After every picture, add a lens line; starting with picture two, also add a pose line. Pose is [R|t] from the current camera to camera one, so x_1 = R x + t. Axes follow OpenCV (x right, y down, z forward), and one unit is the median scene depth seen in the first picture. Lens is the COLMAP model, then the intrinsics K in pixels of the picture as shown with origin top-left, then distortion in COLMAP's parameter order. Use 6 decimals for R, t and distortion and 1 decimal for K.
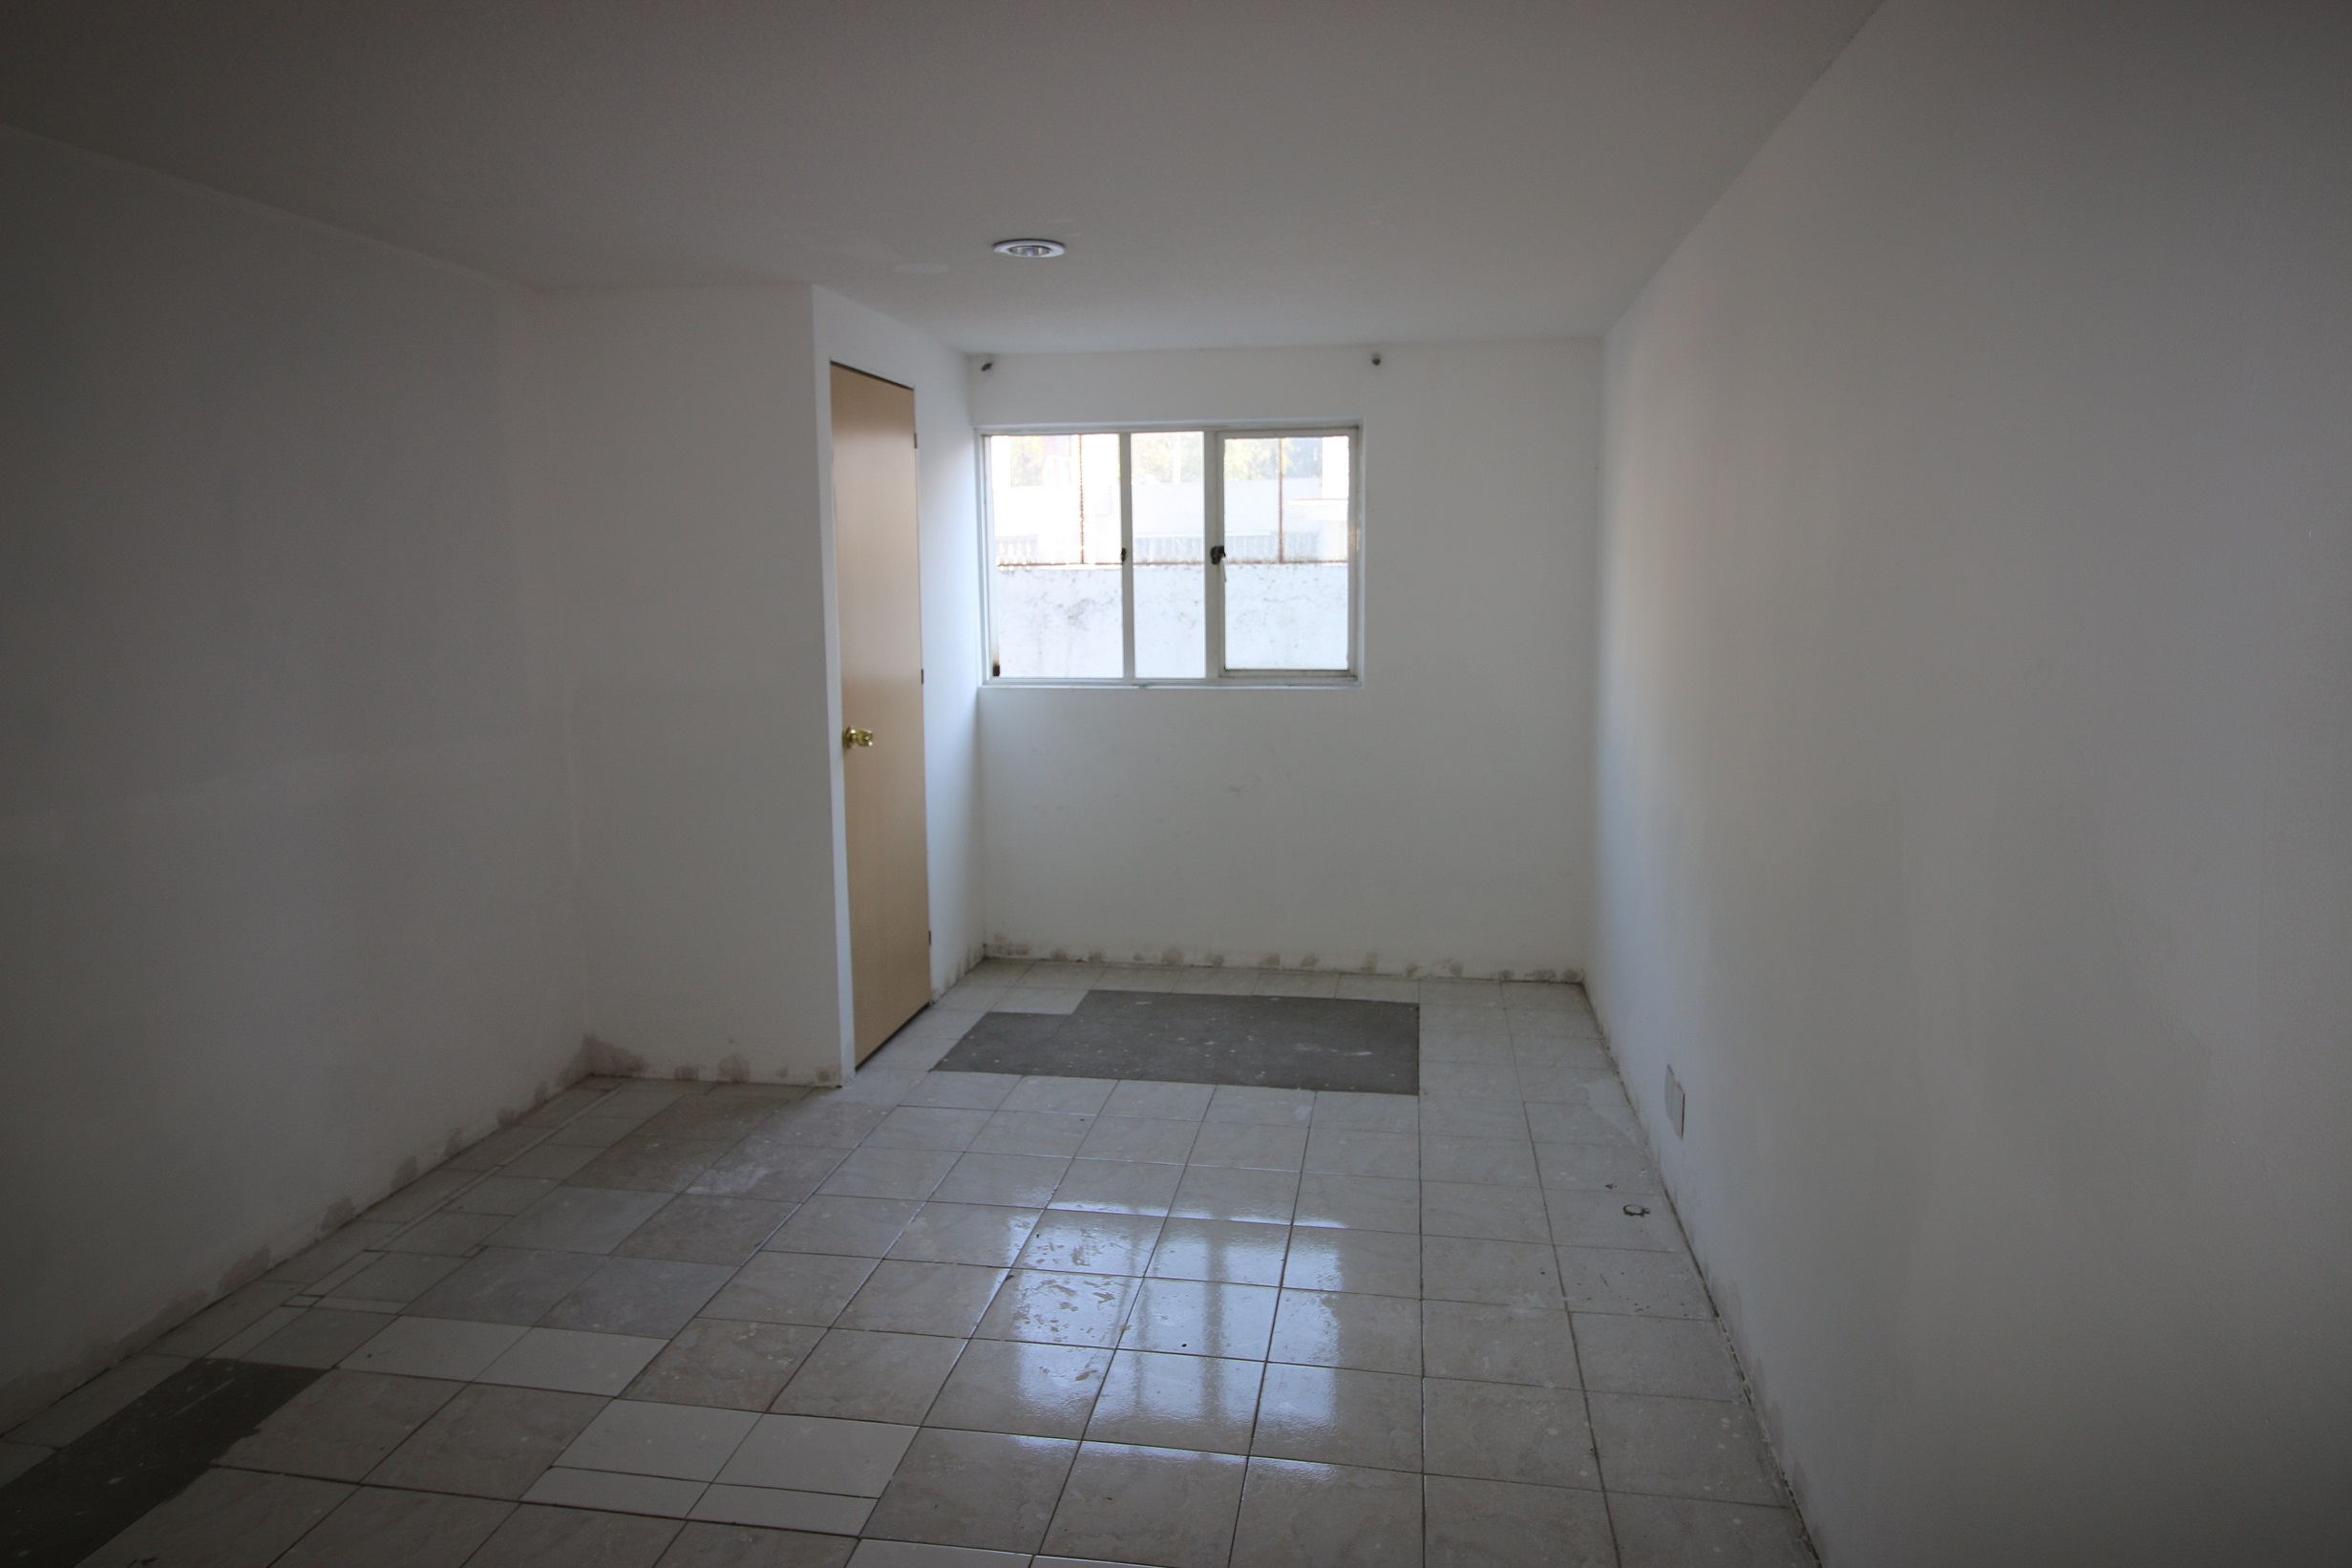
lens RADIAL K [[1365.1, 0, 1228.2], [0, 1365.1, 795.0], [0, 0, 1]] dist [0.001916, 0.000133]
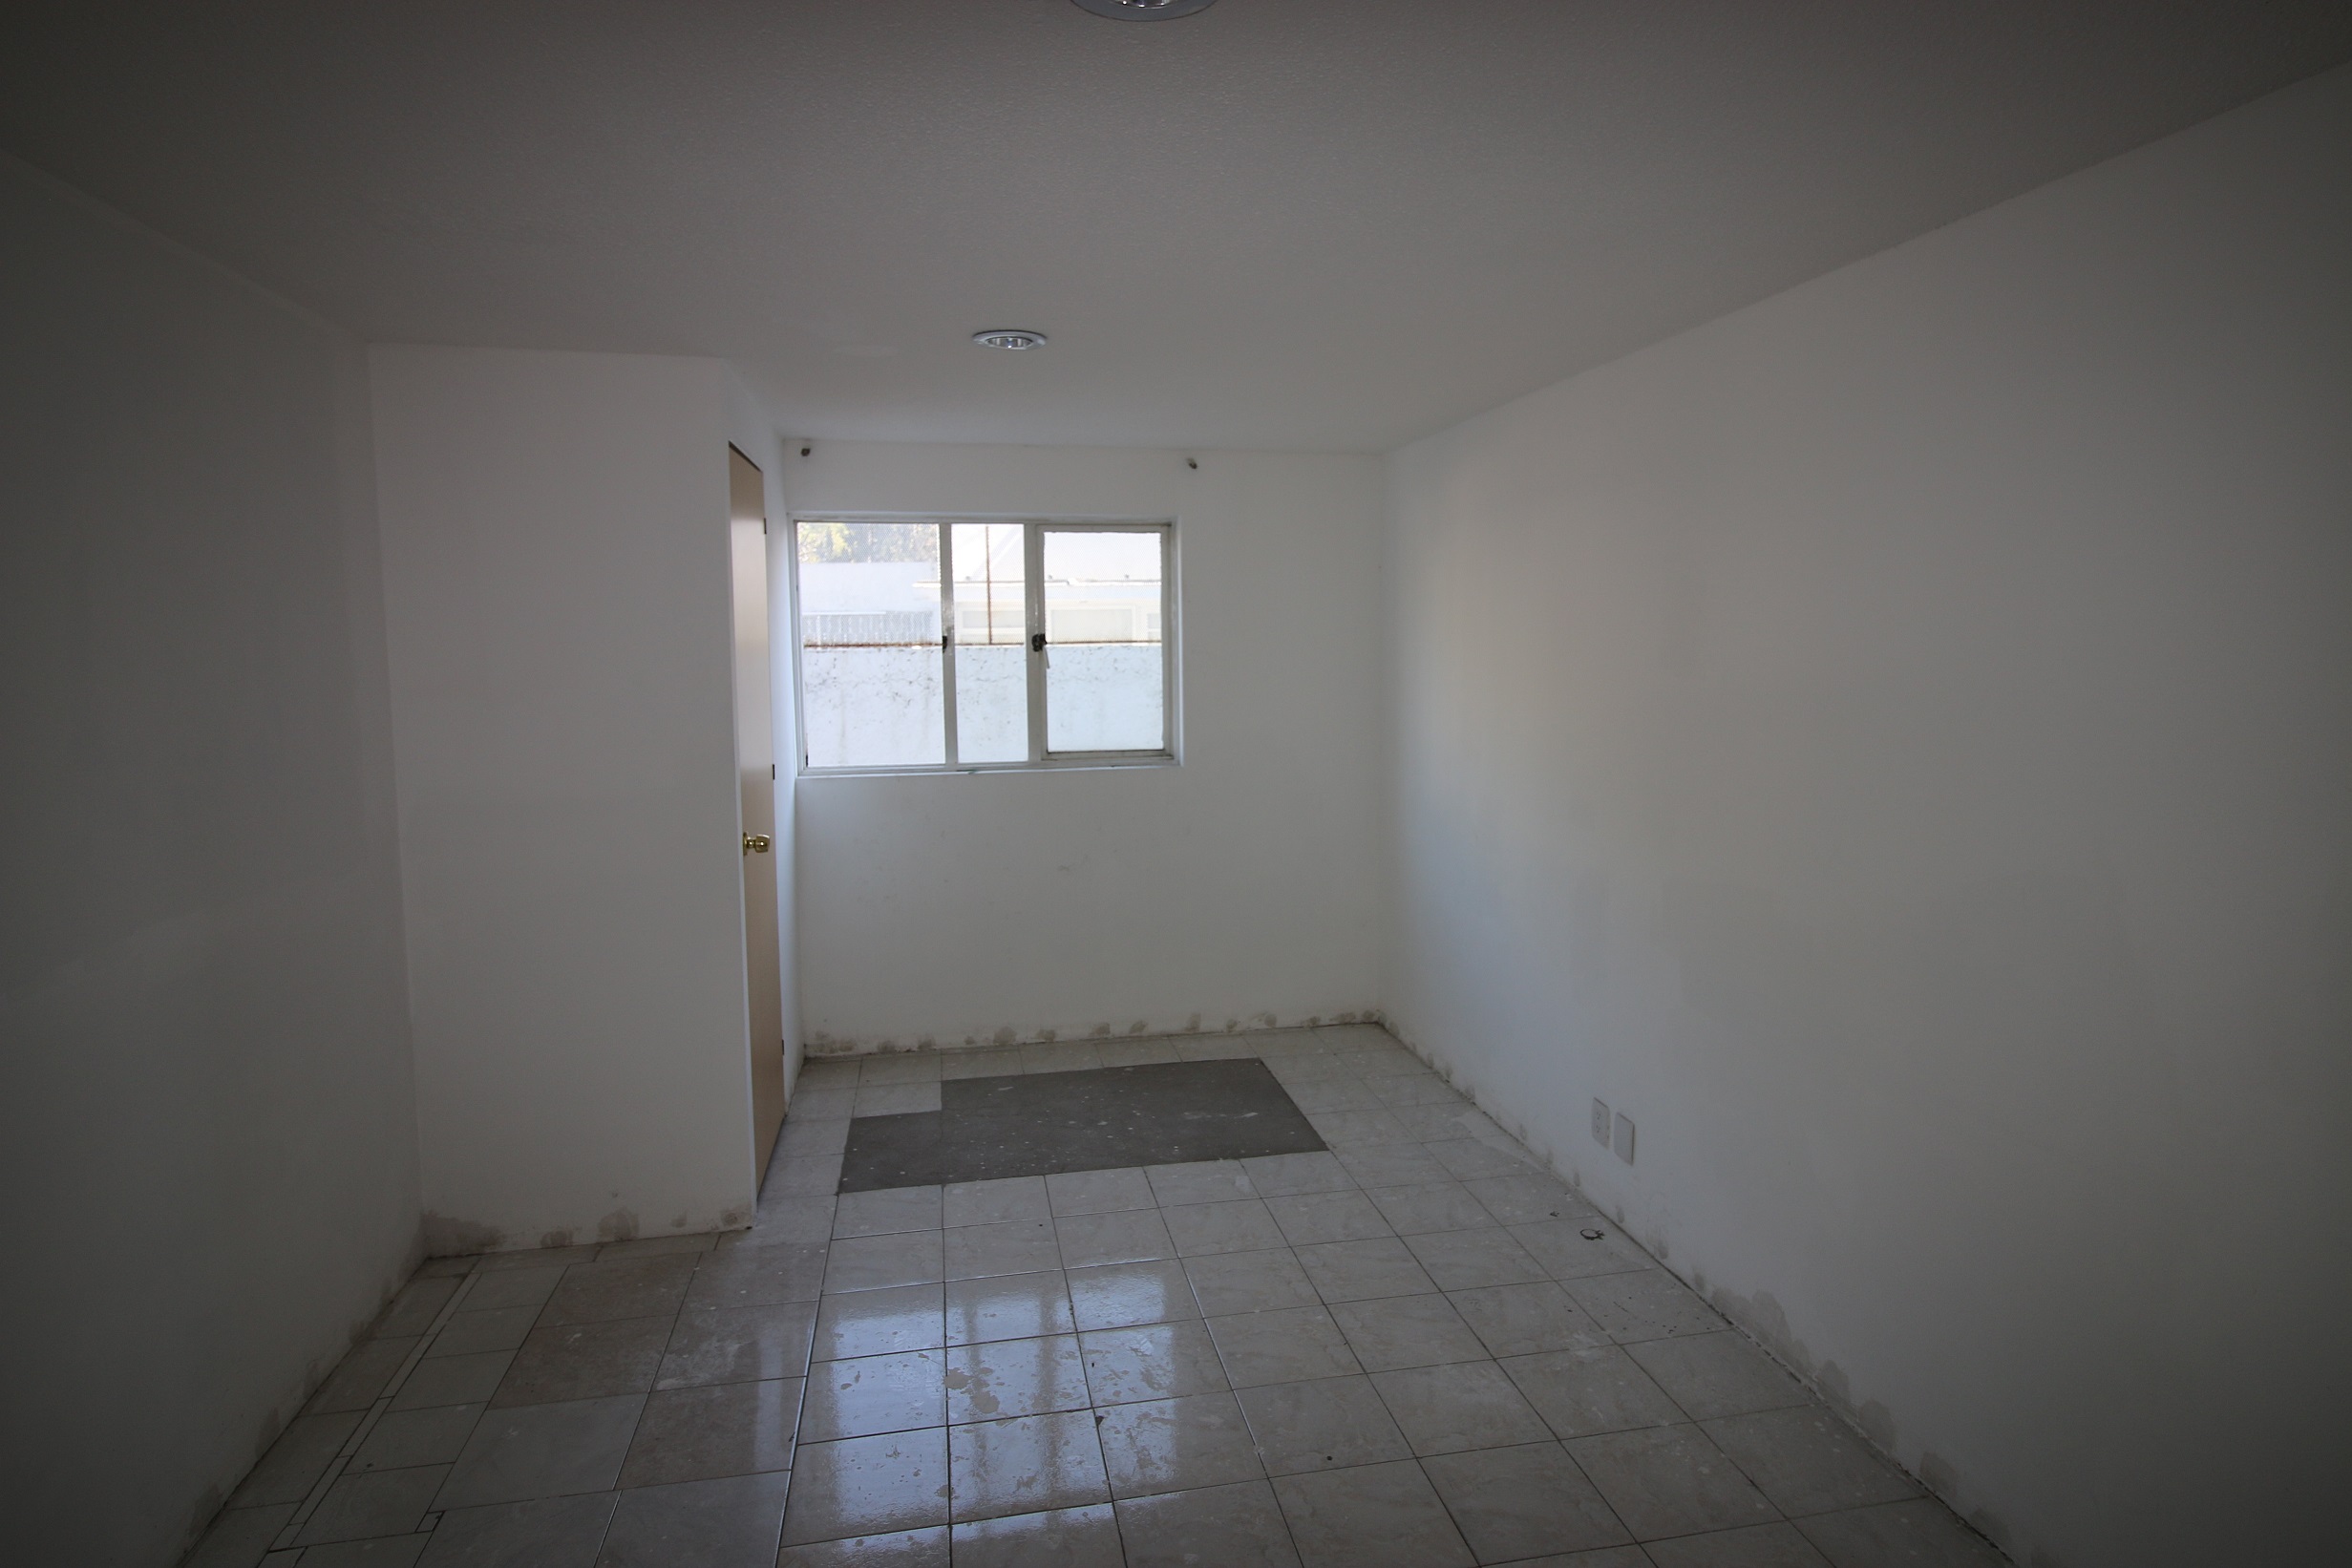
lens RADIAL K [[1220.3, 0, 1176.0], [0, 1220.3, 784.0], [0, 0, 1]] dist [0.001443, -0.008726]
pose [[0.944063, -0.039933, 0.327337, -0.231591], [0.055336, 0.997749, -0.037874, -0.030020], [-0.325088, 0.053869, 0.944148, 0.105807]]
